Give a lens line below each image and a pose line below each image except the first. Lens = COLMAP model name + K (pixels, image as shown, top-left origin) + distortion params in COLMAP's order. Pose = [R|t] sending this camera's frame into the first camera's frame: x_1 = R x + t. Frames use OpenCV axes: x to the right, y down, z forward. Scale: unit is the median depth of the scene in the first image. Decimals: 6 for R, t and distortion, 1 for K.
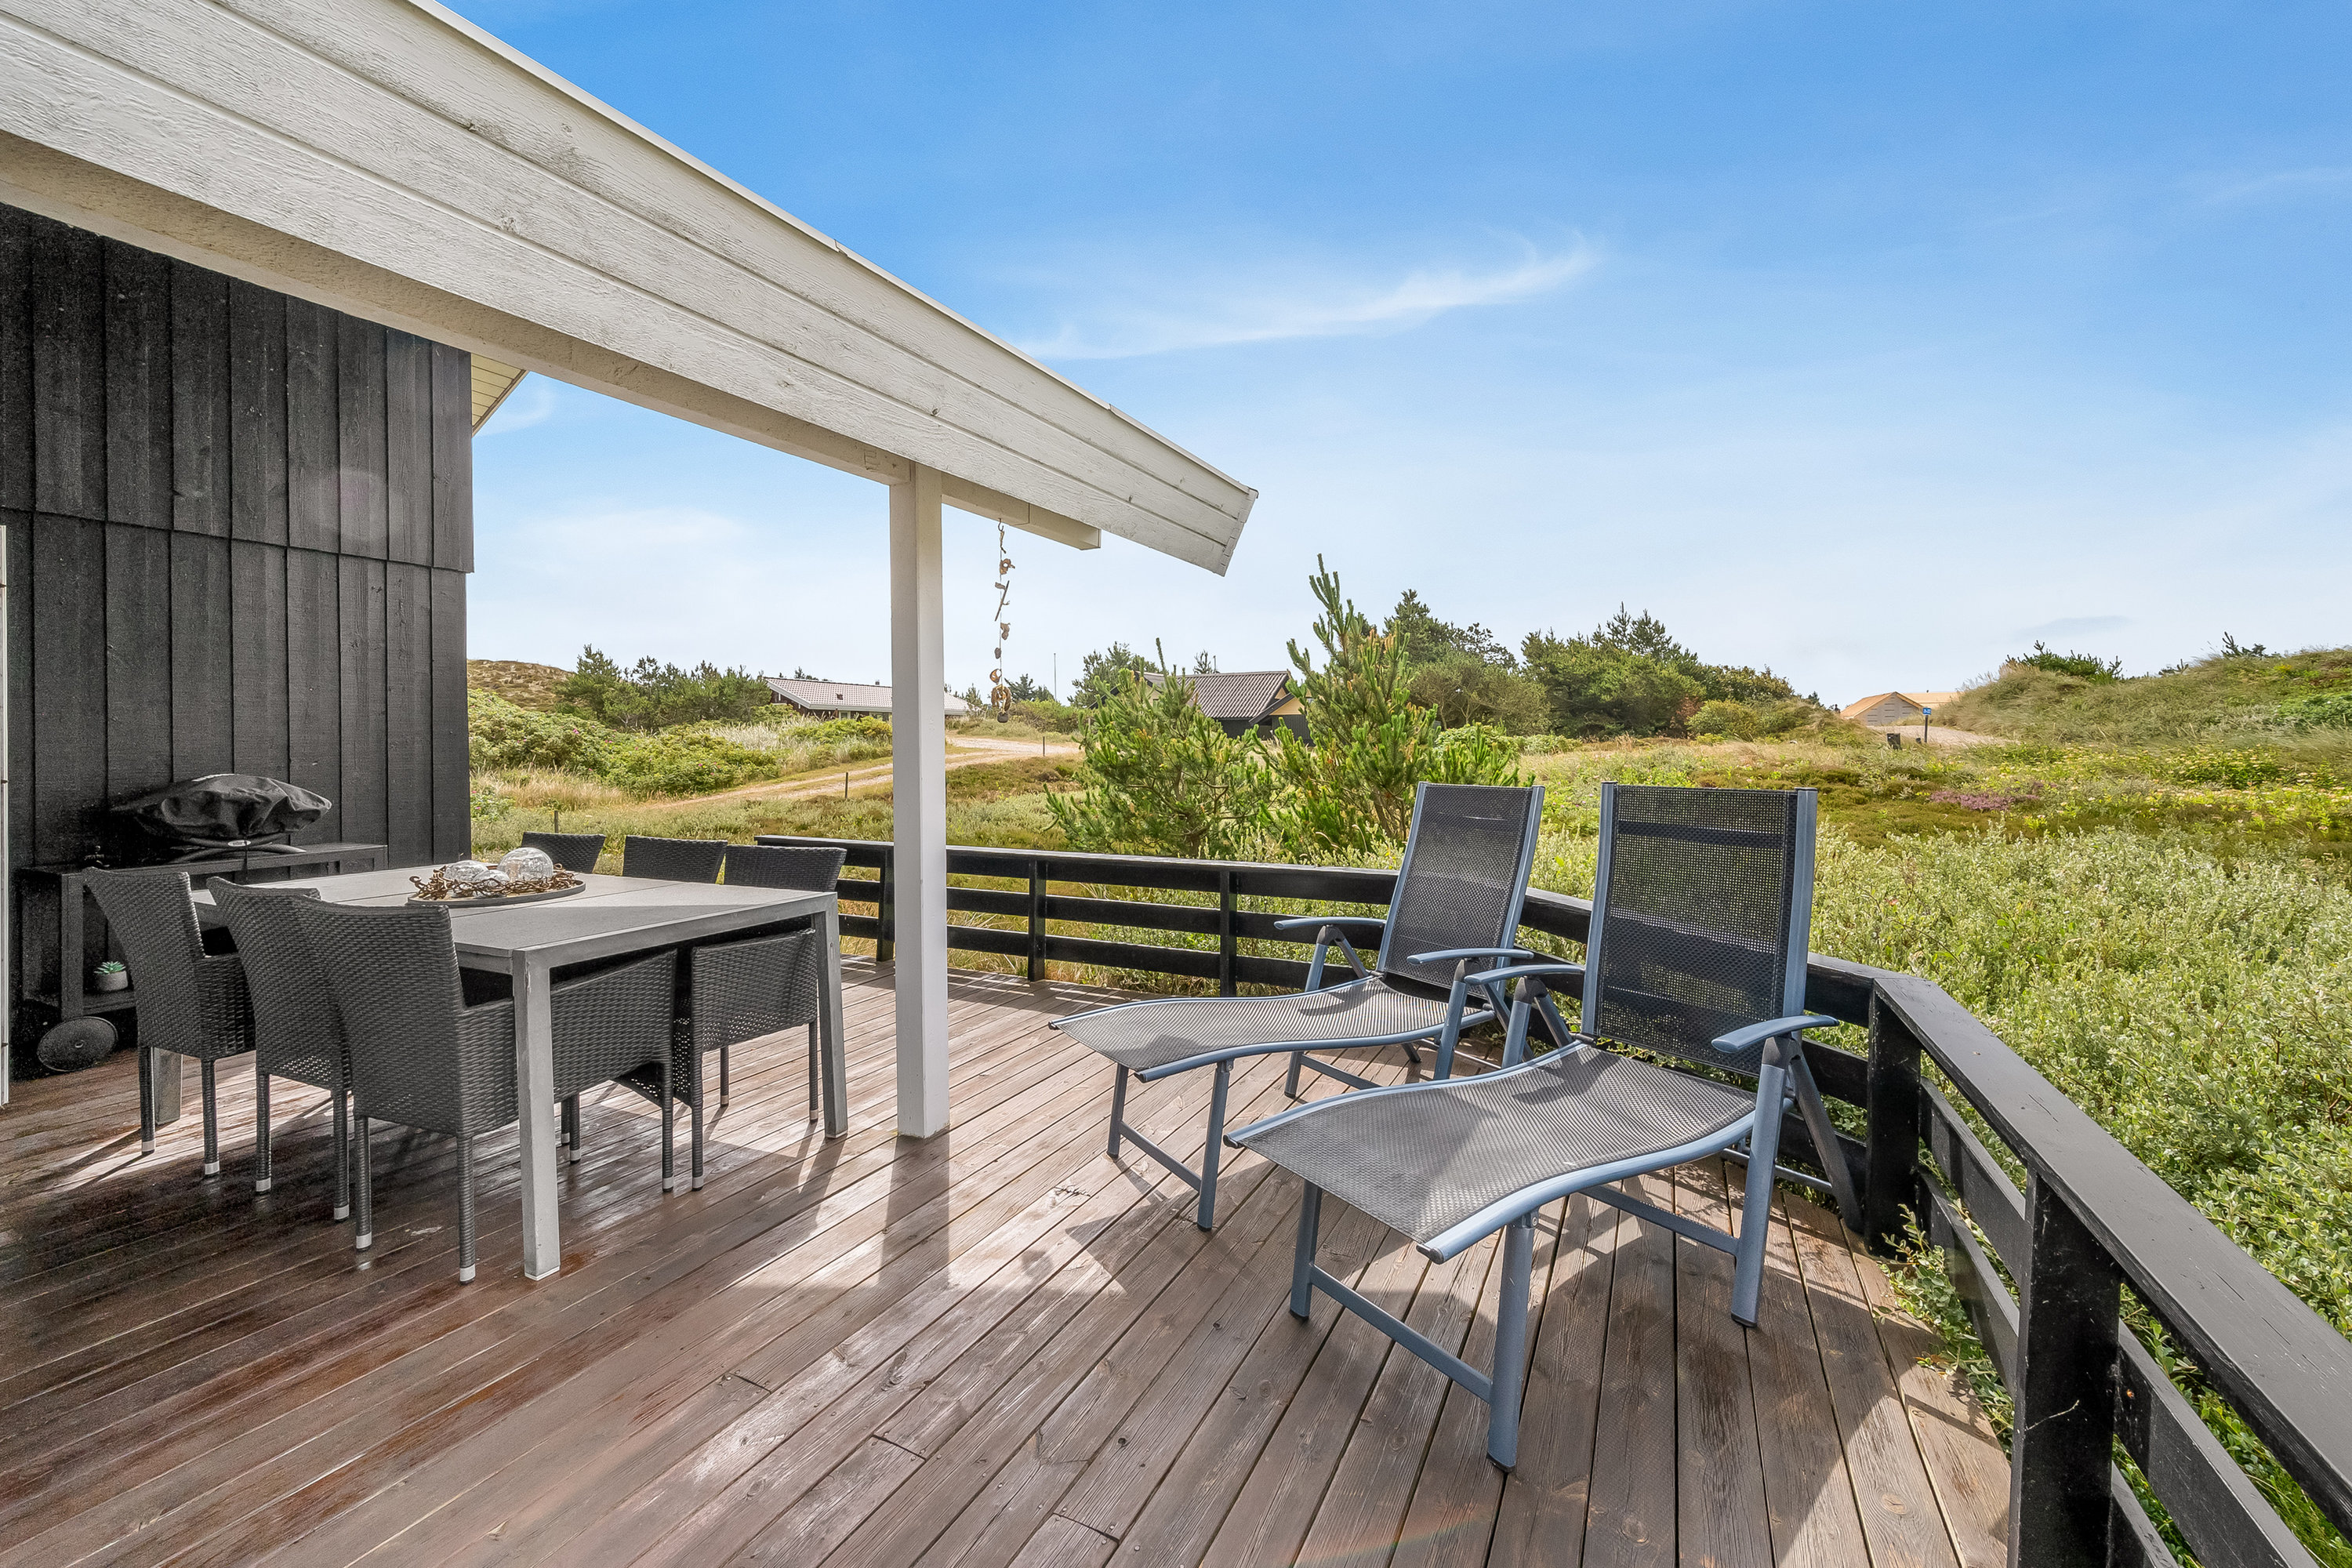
lens RADIAL K [[943.6, 0, 1184.7], [0, 943.6, 739.2], [0, 0, 1]] dist [-0.000008, -0.000633]
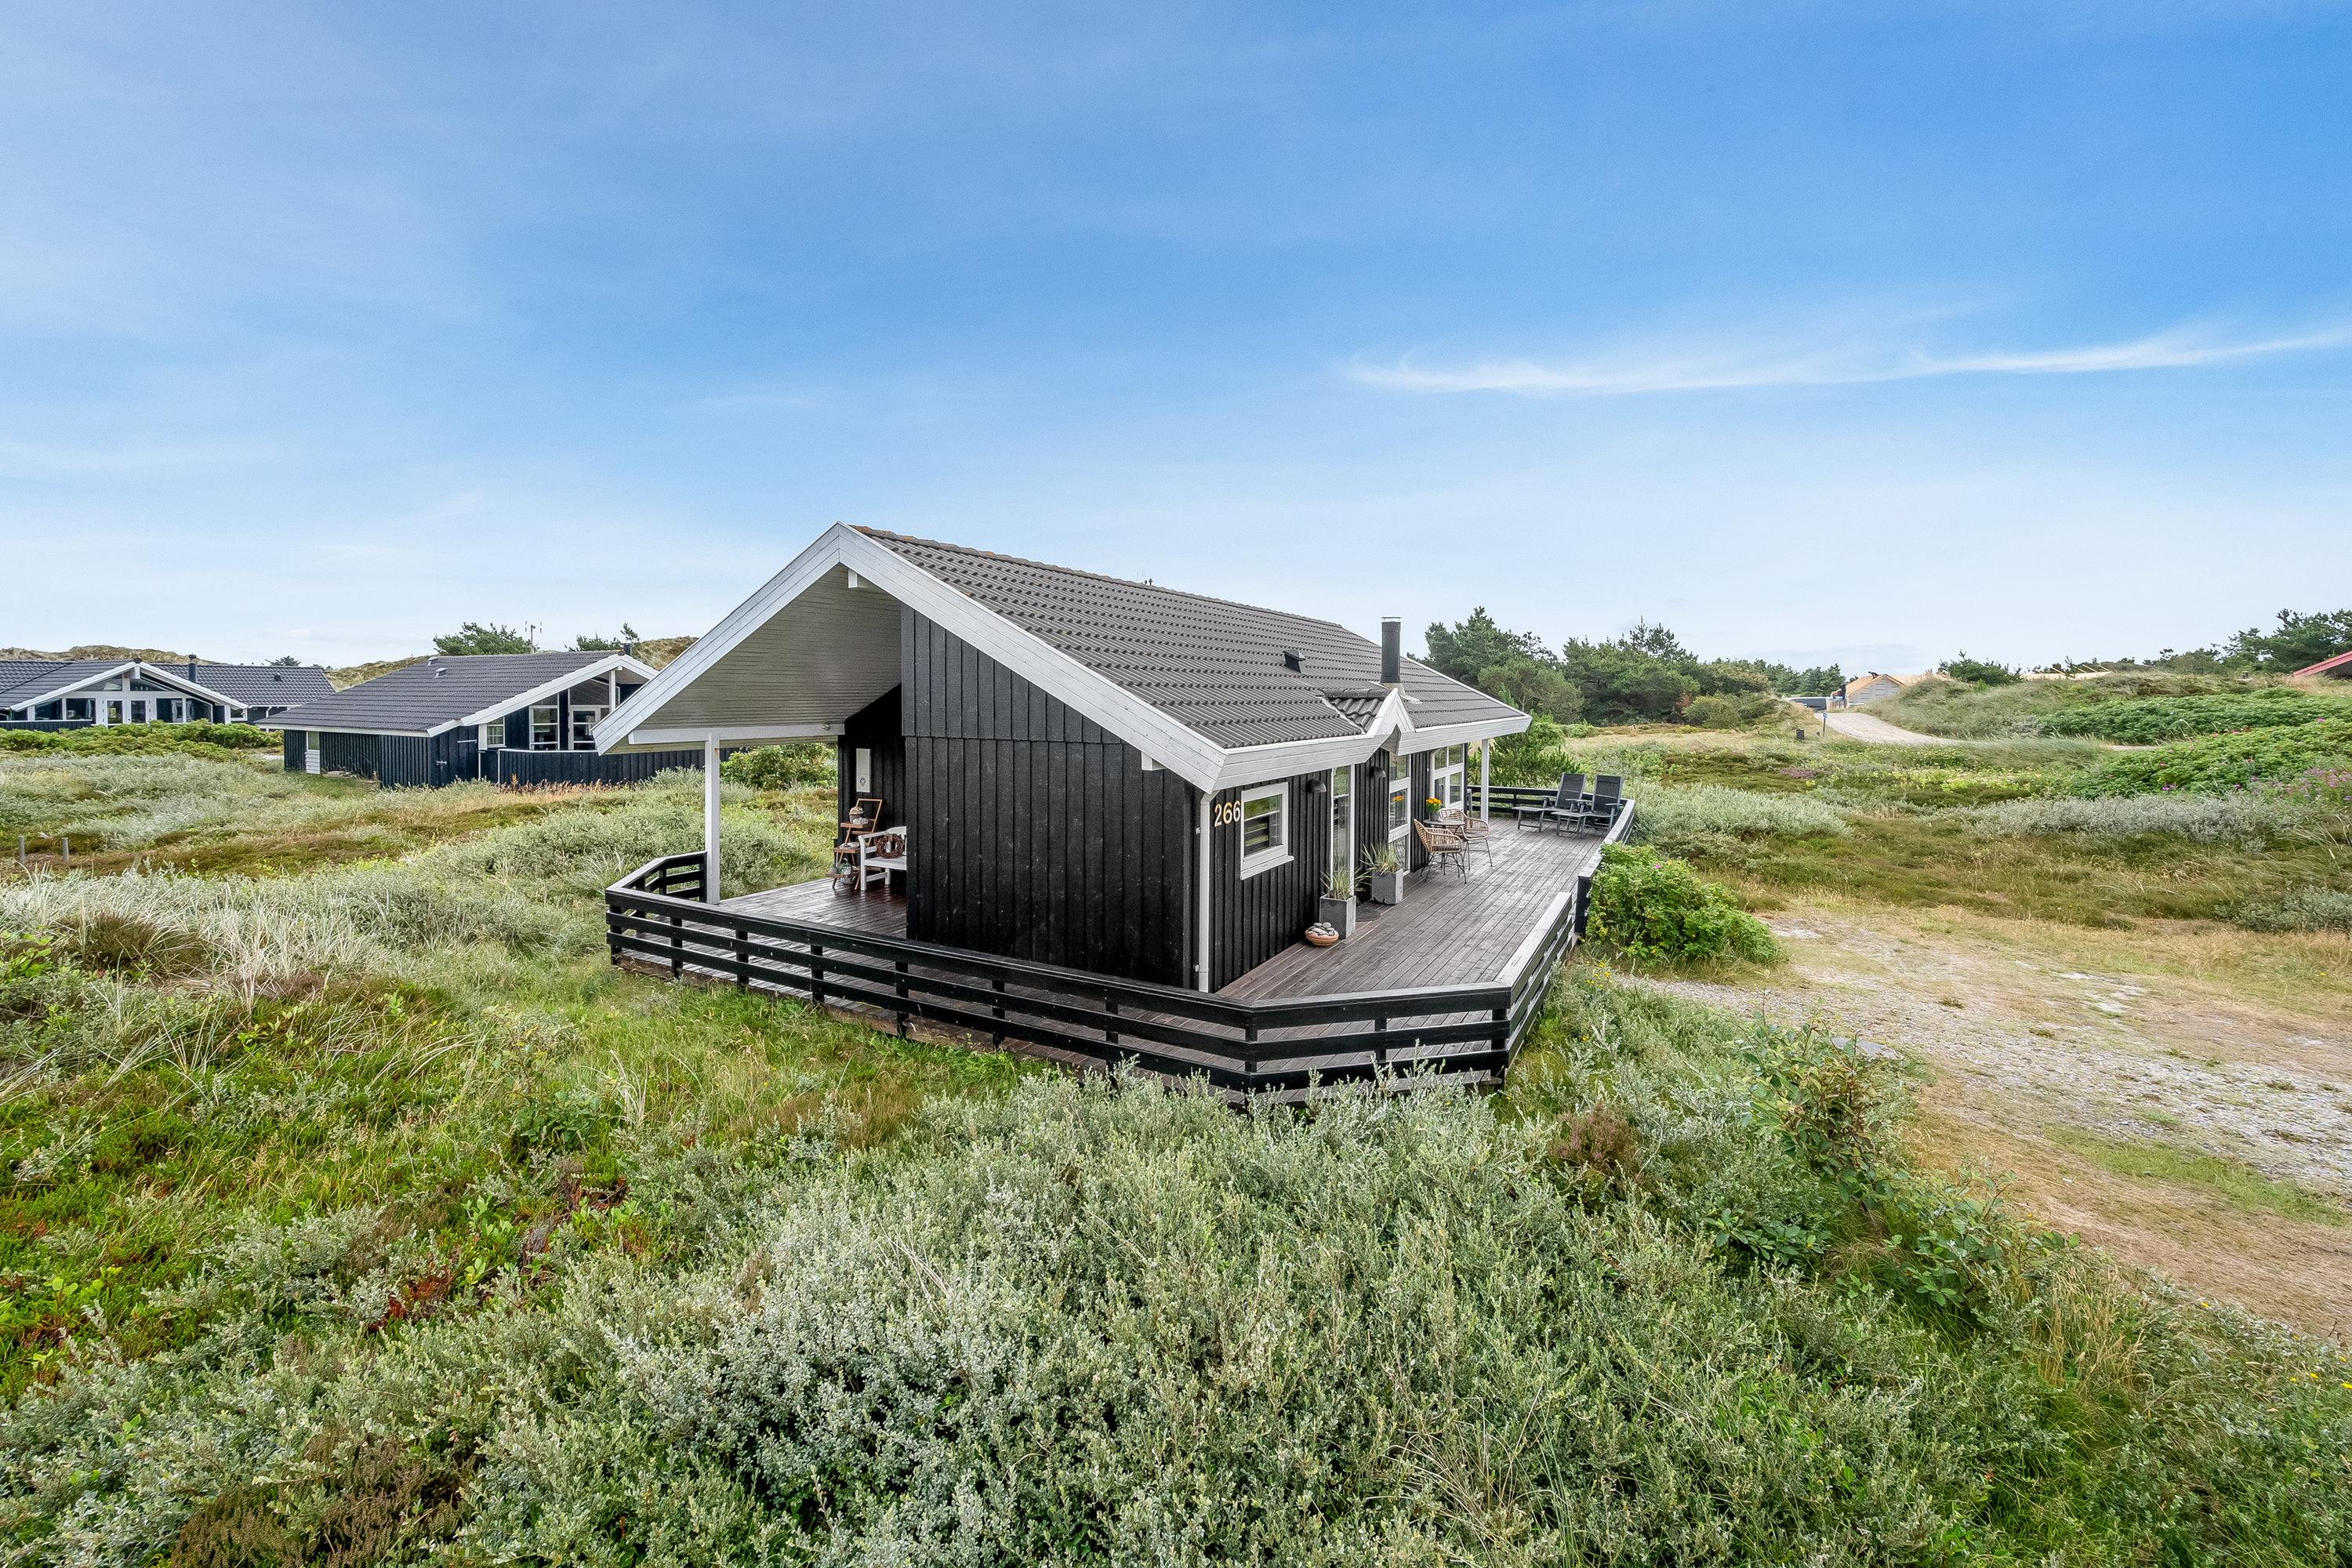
lens RADIAL K [[943.6, 0, 1146.8], [0, 943.6, 721.1], [0, 0, 1]] dist [-0.000008, -0.000633]
pose [[0.998028, 0.012735, -0.061463, -0.154604], [-0.010700, 0.999388, 0.033316, -0.035058], [0.061849, -0.032593, 0.997553, -0.389787]]
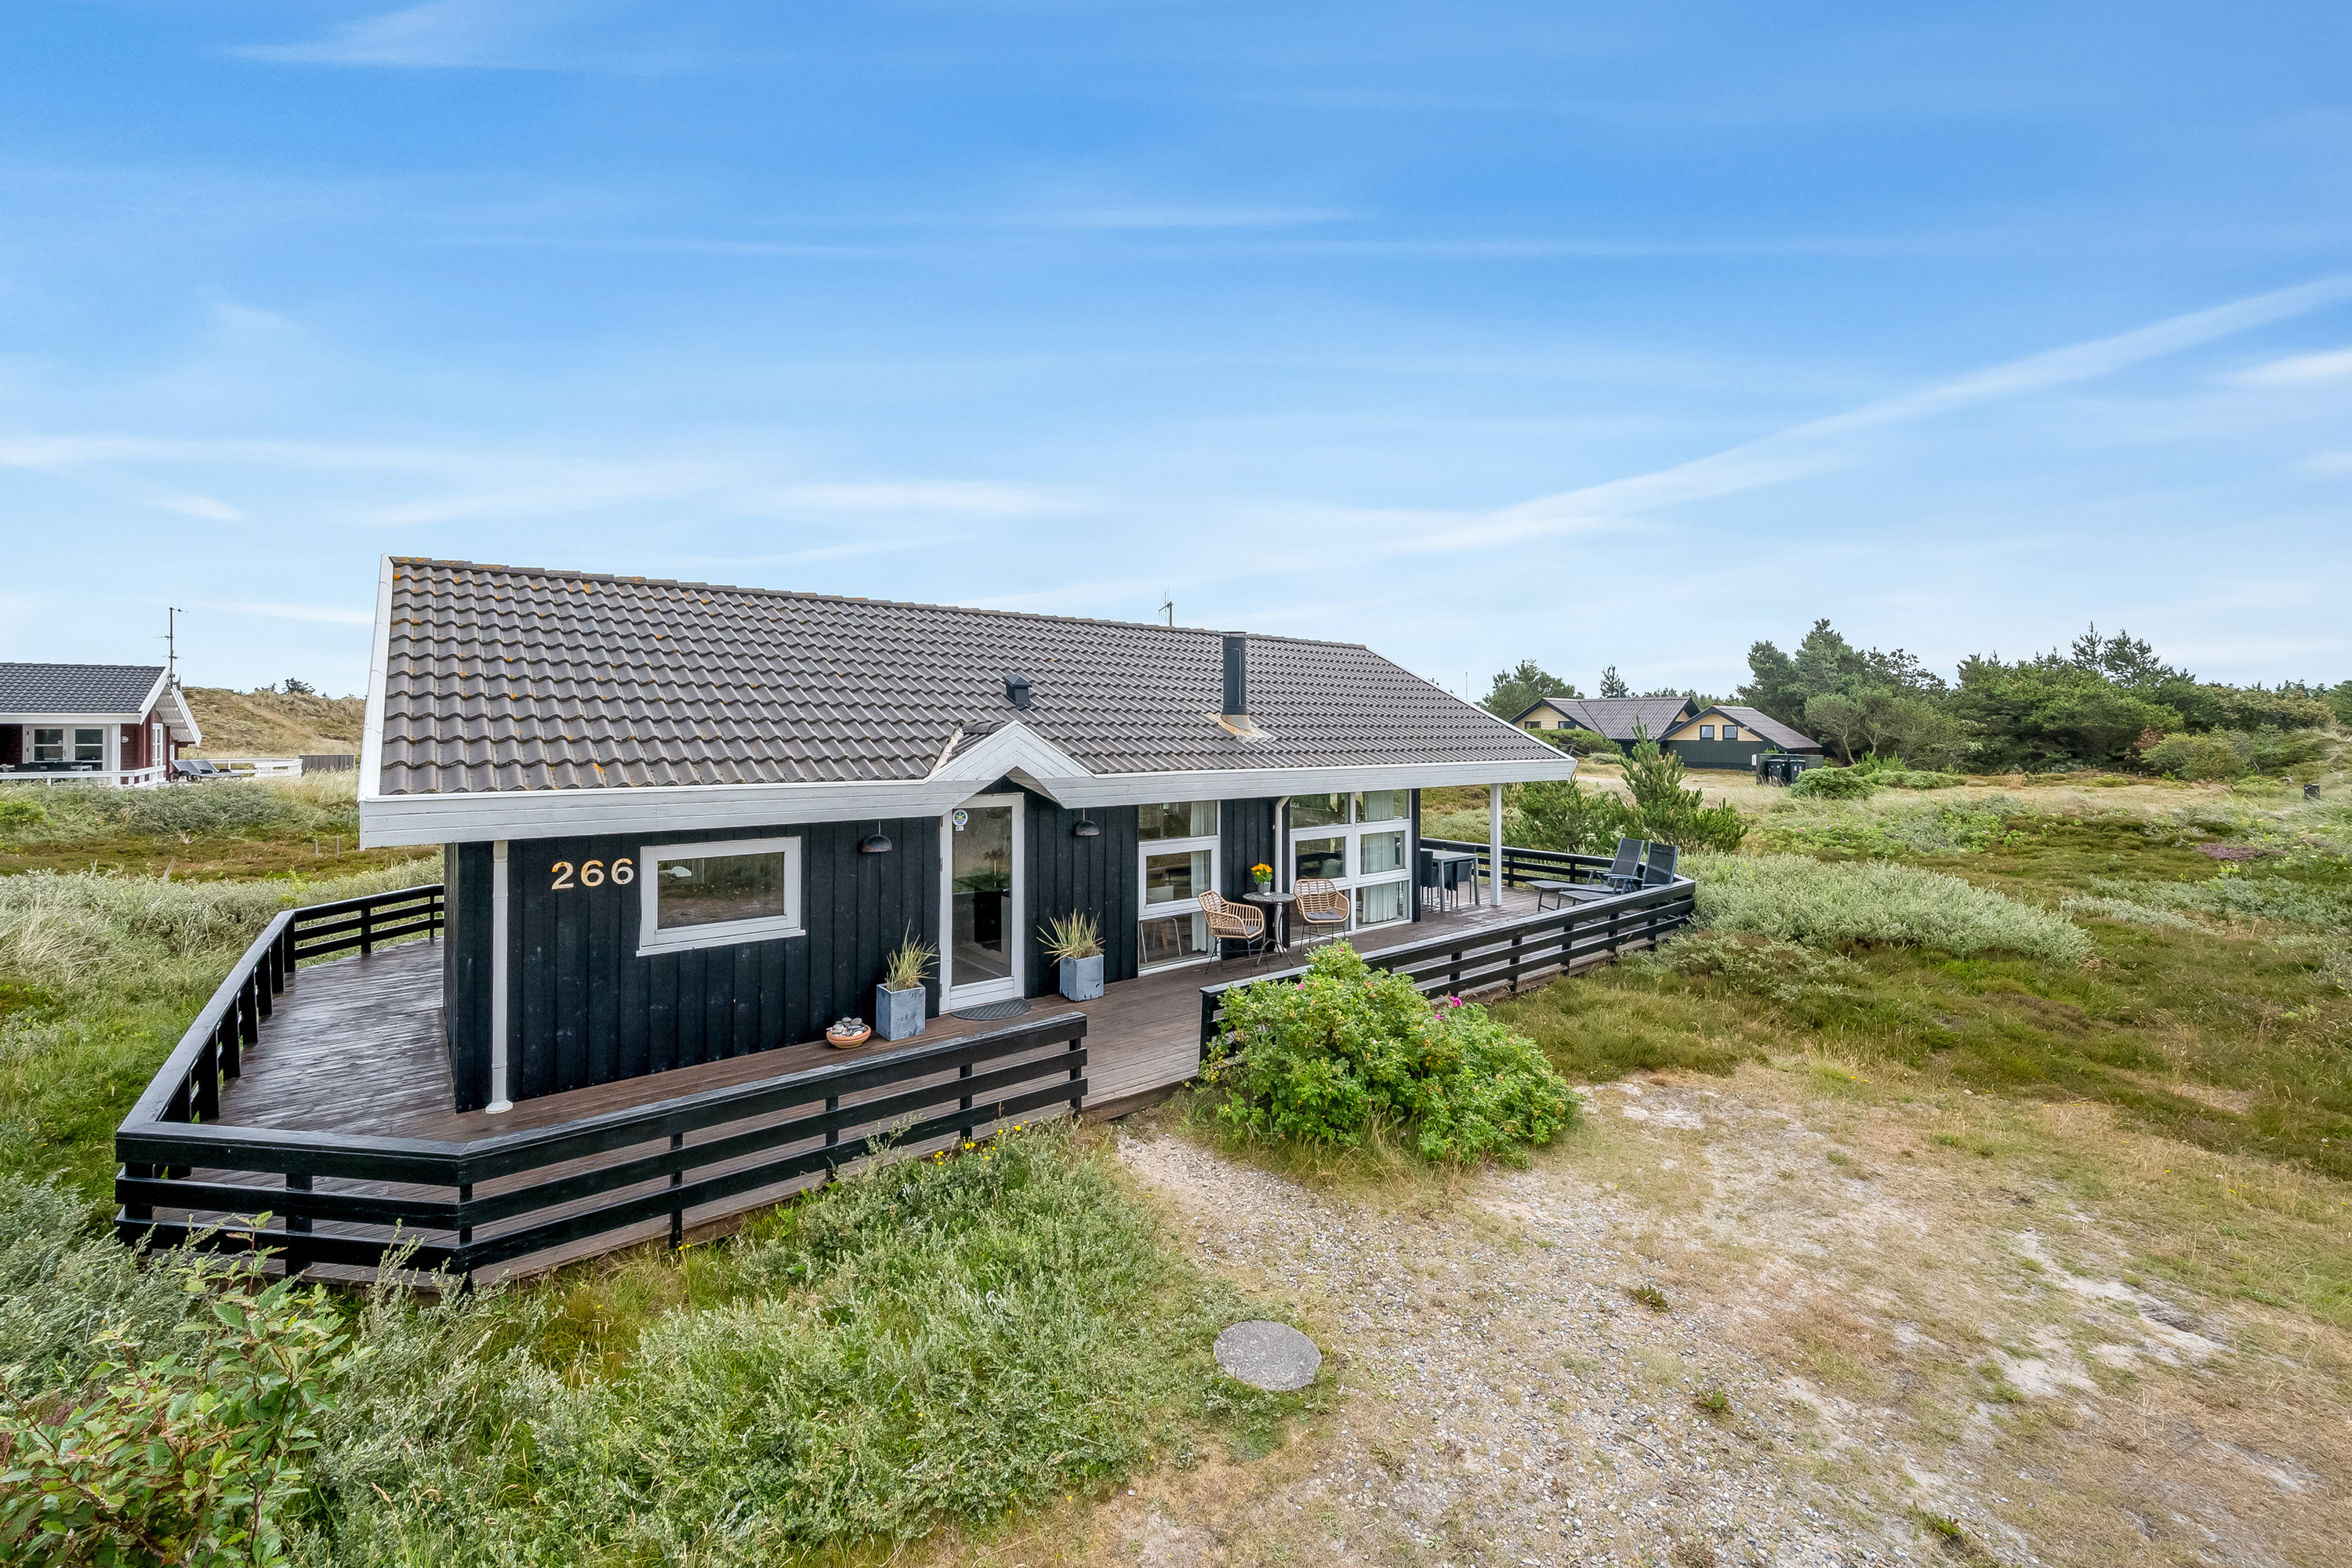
lens RADIAL K [[943.6, 0, 1156.8], [0, 943.6, 726.4], [0, 0, 1]] dist [-0.000008, -0.000633]
pose [[0.905279, 0.010619, -0.424686, 0.013365], [-0.010207, 0.999943, 0.003244, -0.034014], [0.424696, 0.001398, 0.905335, -0.282257]]
